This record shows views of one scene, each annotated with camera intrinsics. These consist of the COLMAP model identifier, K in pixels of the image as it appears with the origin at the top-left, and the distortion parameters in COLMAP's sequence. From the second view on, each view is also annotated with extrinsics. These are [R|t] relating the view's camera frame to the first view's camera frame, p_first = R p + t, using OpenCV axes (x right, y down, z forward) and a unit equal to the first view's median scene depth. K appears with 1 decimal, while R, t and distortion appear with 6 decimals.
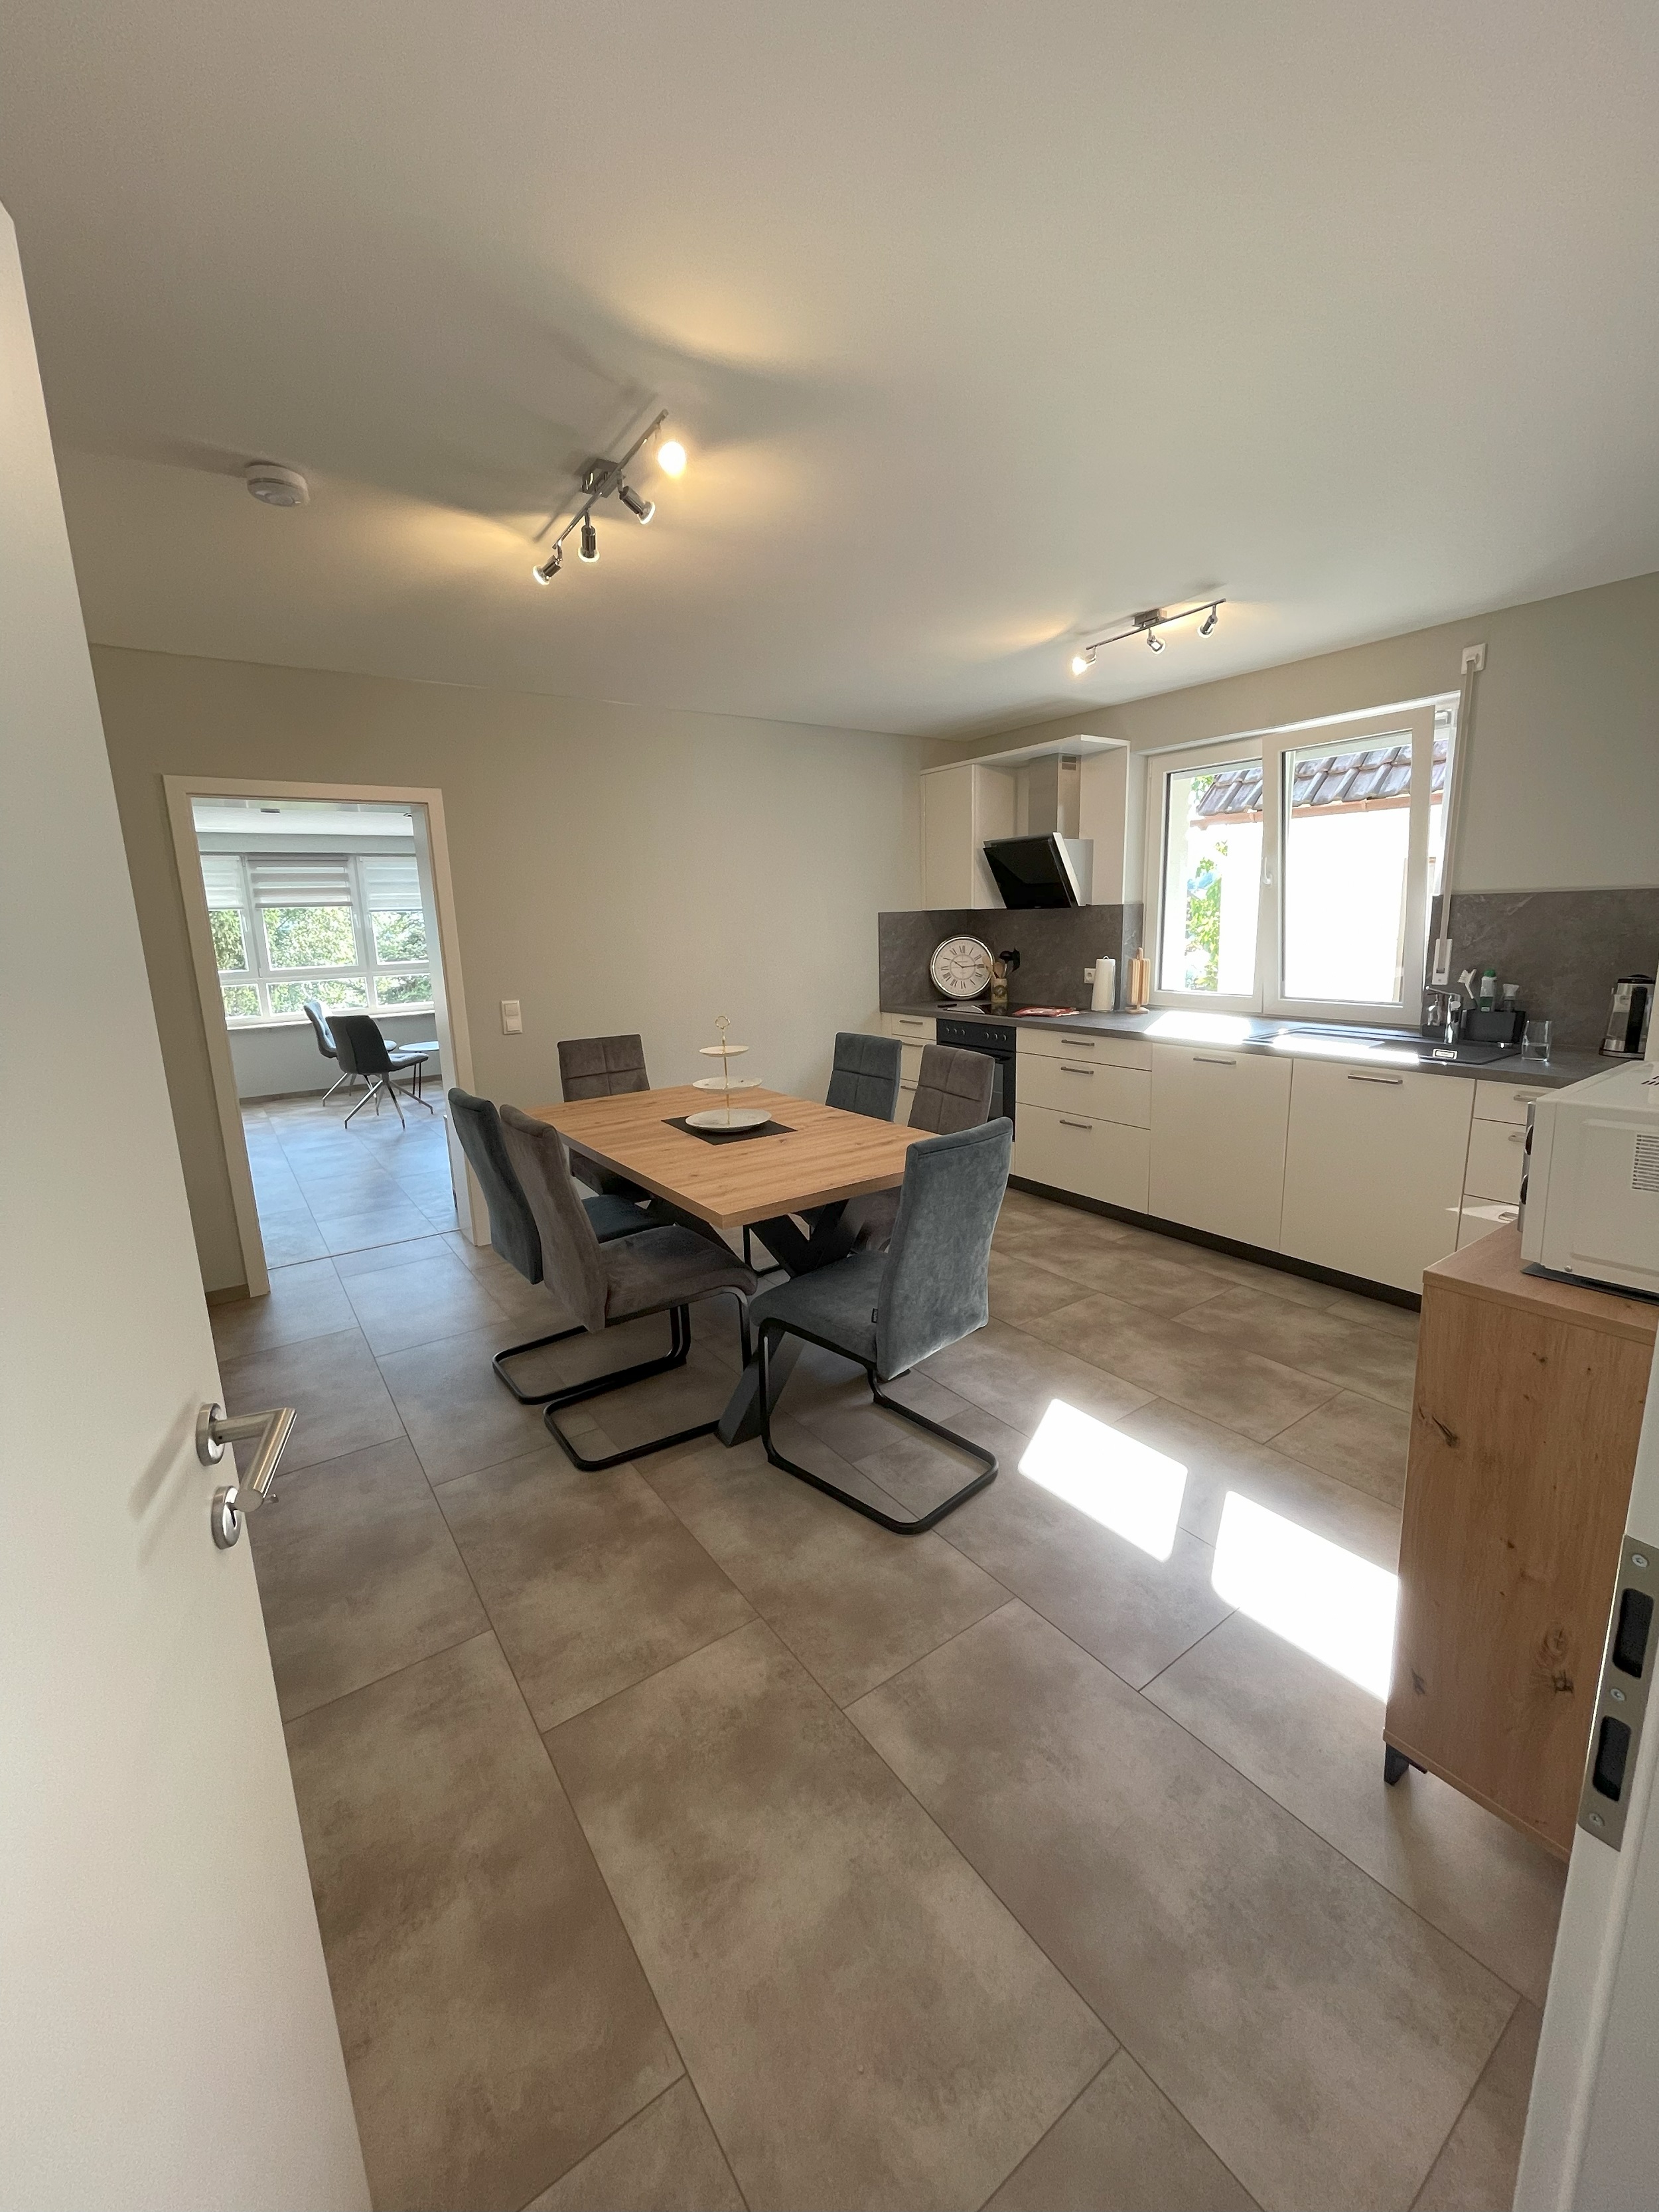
lens RADIAL K [[896.9, 0, 836.4], [0, 896.9, 1099.7], [0, 0, 1]] dist [0.012971, -0.000220]
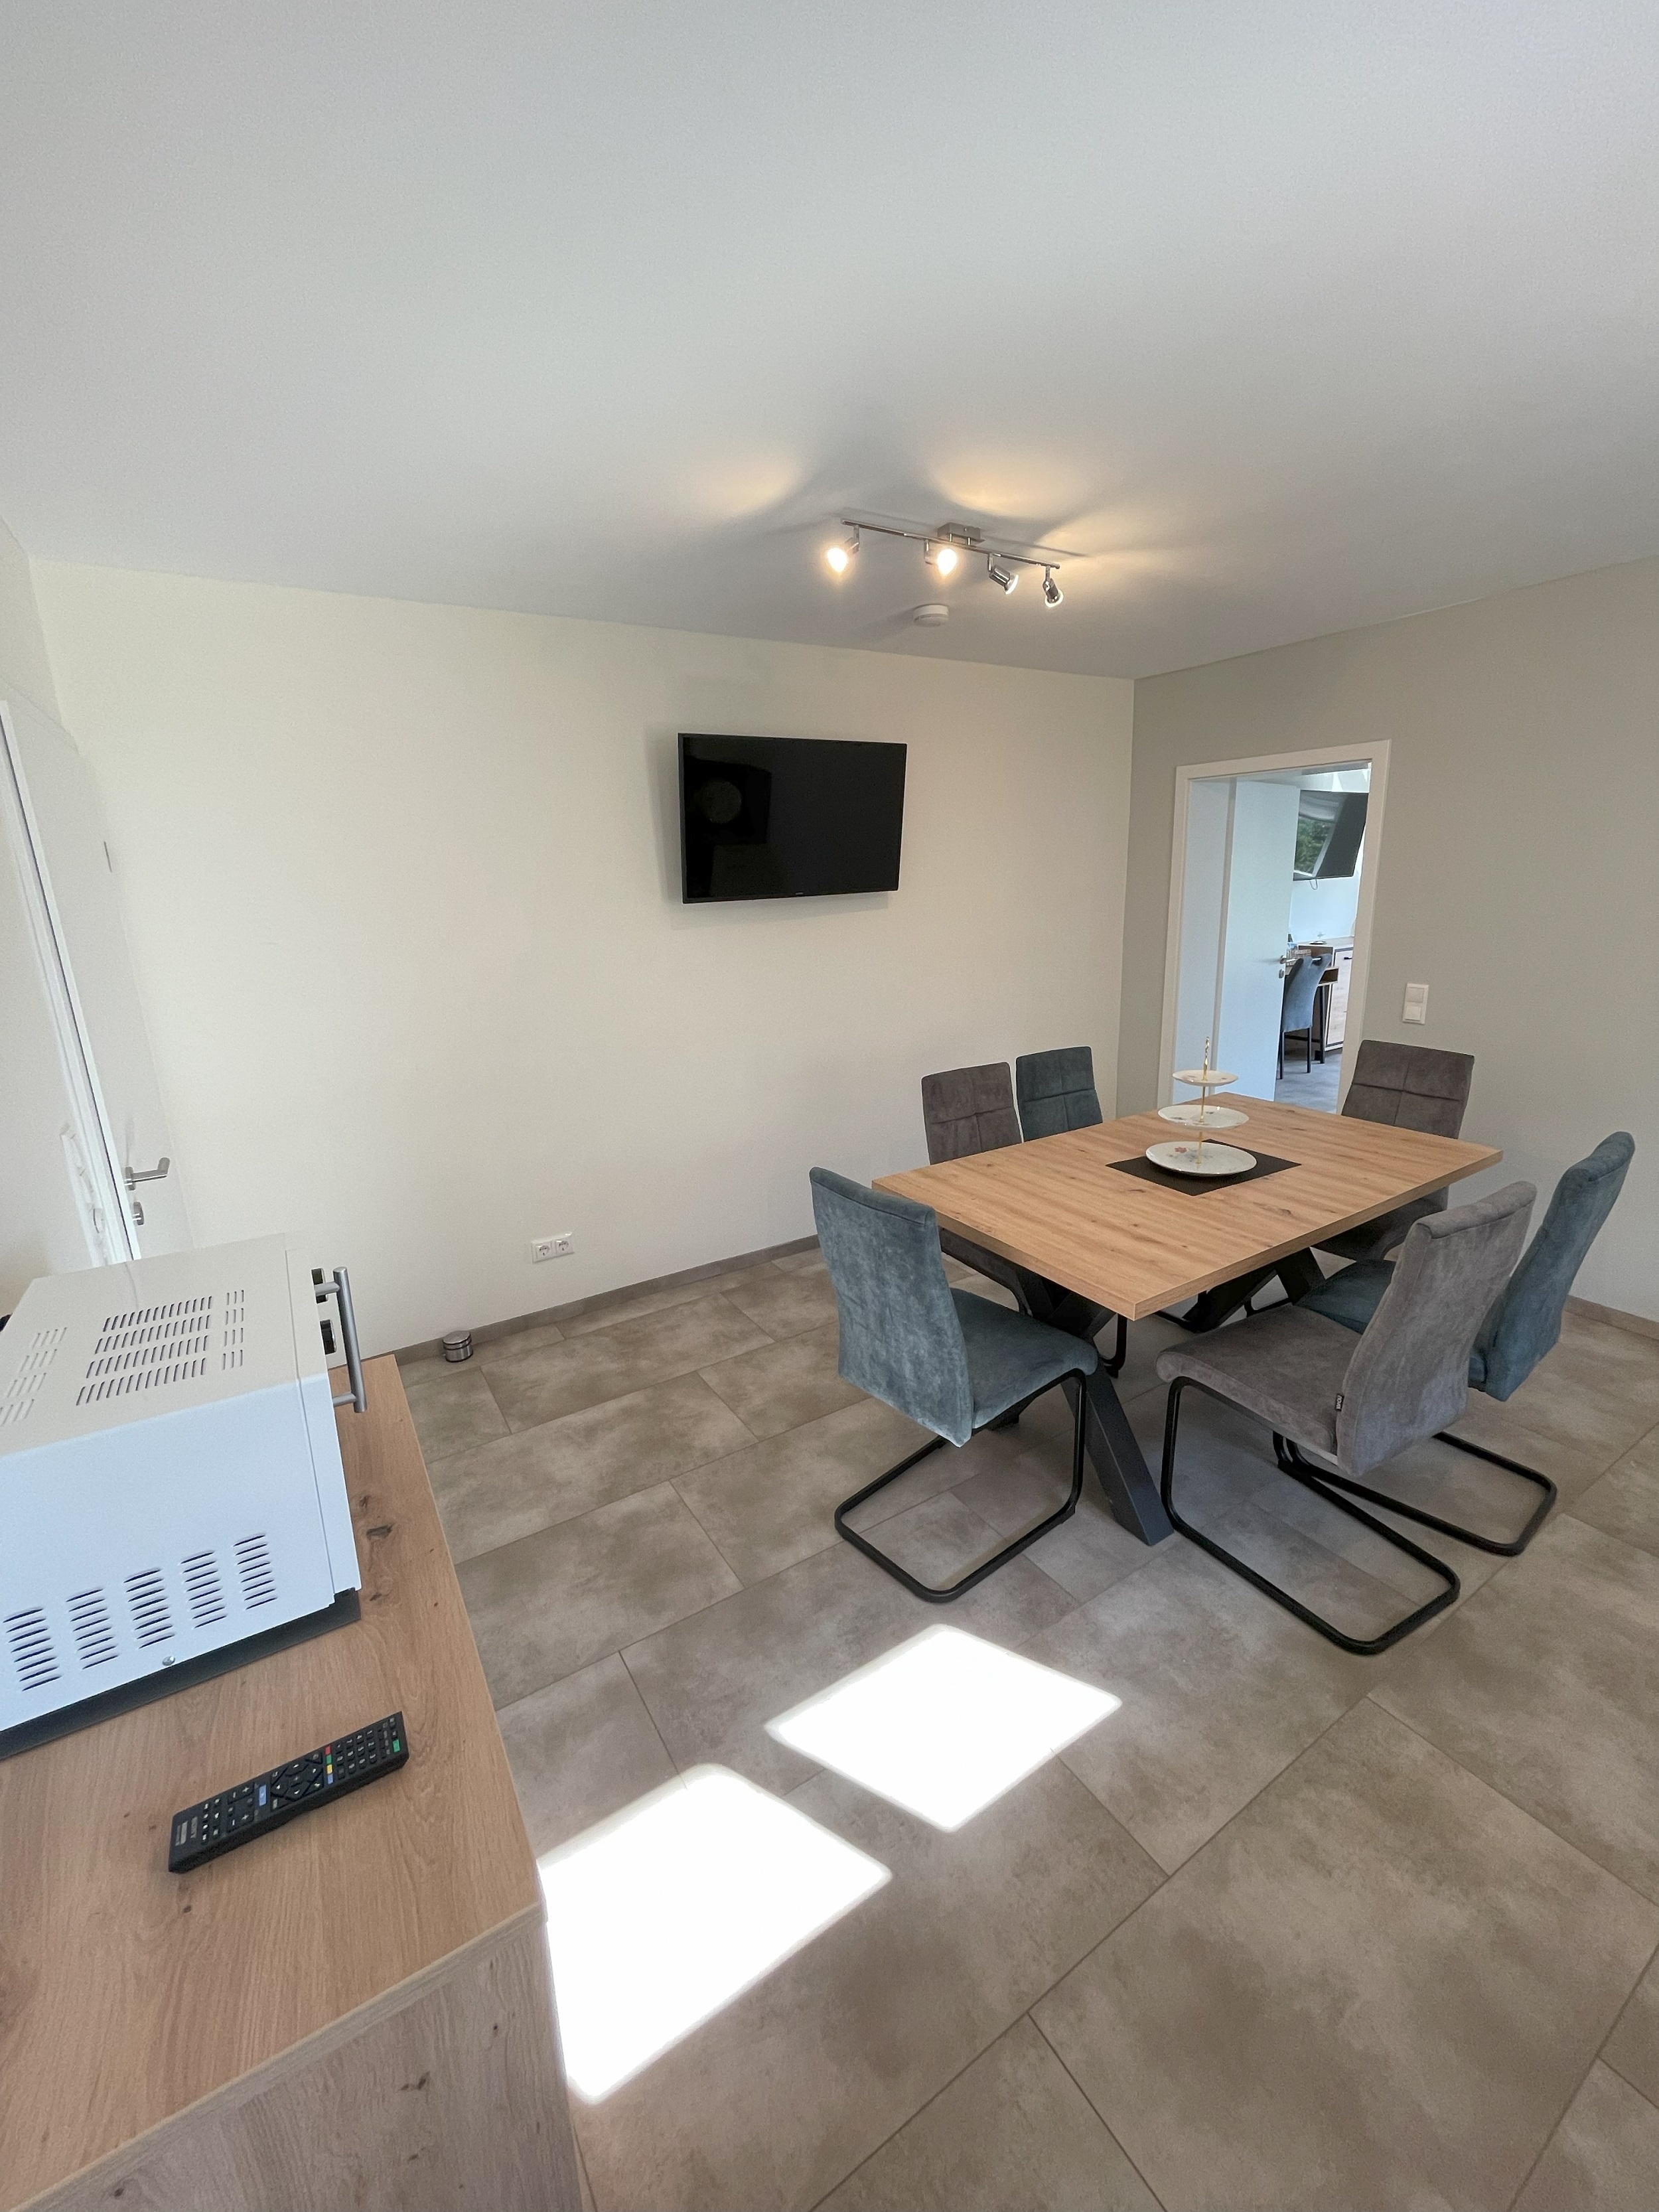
lens RADIAL K [[896.9, 0, 836.4], [0, 896.9, 1099.7], [0, 0, 1]] dist [0.012971, -0.000220]
pose [[-0.049569, 0.279564, -0.958847, 0.986531], [-0.168649, 0.943898, 0.283925, -0.303164], [0.984429, 0.175783, 0.000360, 0.928598]]
